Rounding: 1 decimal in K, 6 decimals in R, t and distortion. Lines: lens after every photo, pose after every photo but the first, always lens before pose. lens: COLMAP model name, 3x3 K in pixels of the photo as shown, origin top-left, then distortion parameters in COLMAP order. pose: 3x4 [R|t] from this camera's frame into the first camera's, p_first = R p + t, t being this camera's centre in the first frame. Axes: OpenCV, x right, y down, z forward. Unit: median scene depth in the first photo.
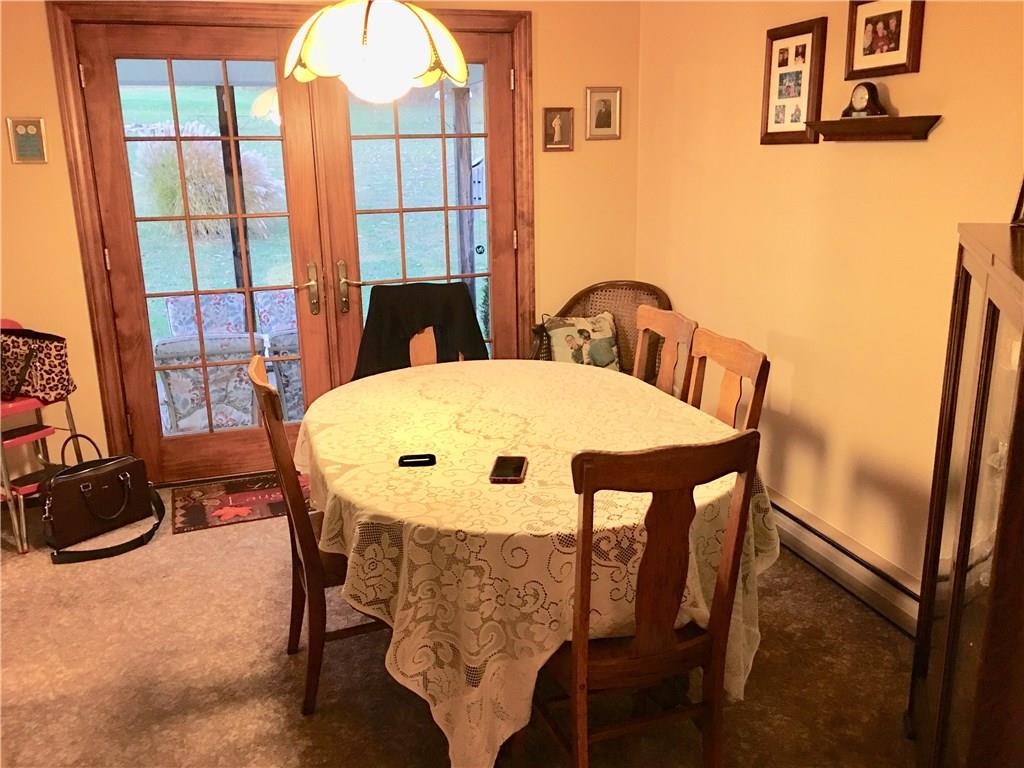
lens RADIAL K [[870.2, 0, 512.0], [0, 870.2, 384.0], [0, 0, 1]] dist [0.004806, 0.004716]
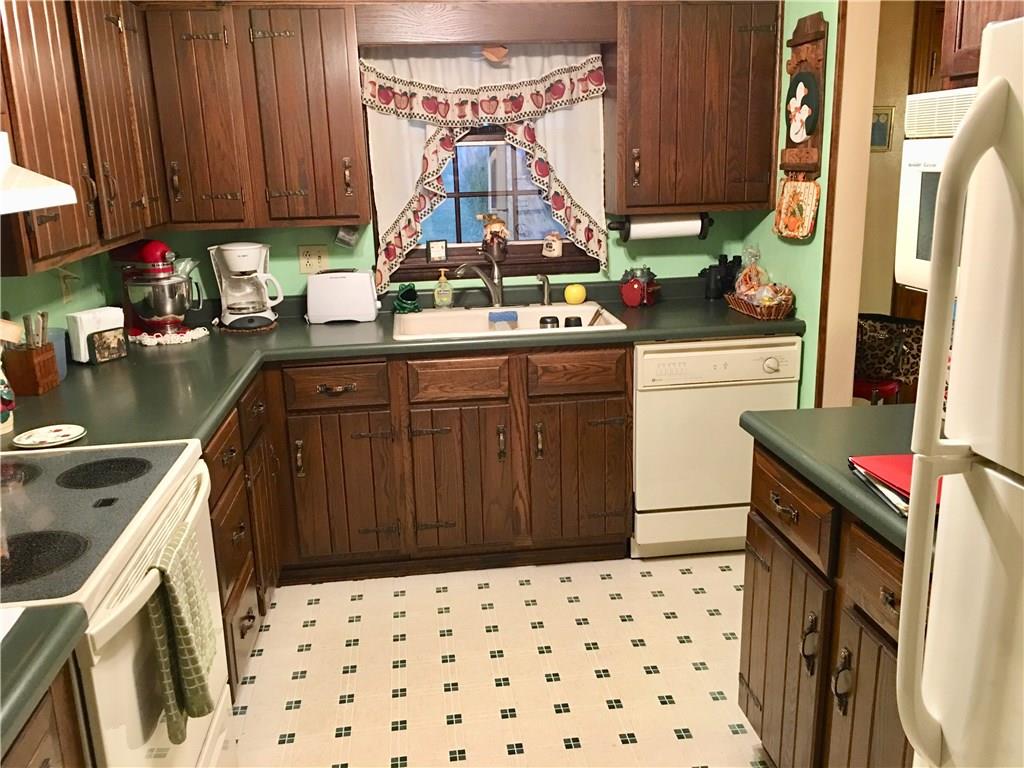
lens RADIAL K [[870.2, 0, 512.0], [0, 870.2, 384.0], [0, 0, 1]] dist [0.004806, 0.004716]
pose [[0.984237, 0.035353, -0.173282, -0.810455], [-0.036211, 0.999343, -0.001793, 0.036698], [0.173105, 0.008039, 0.984871, -0.076771]]
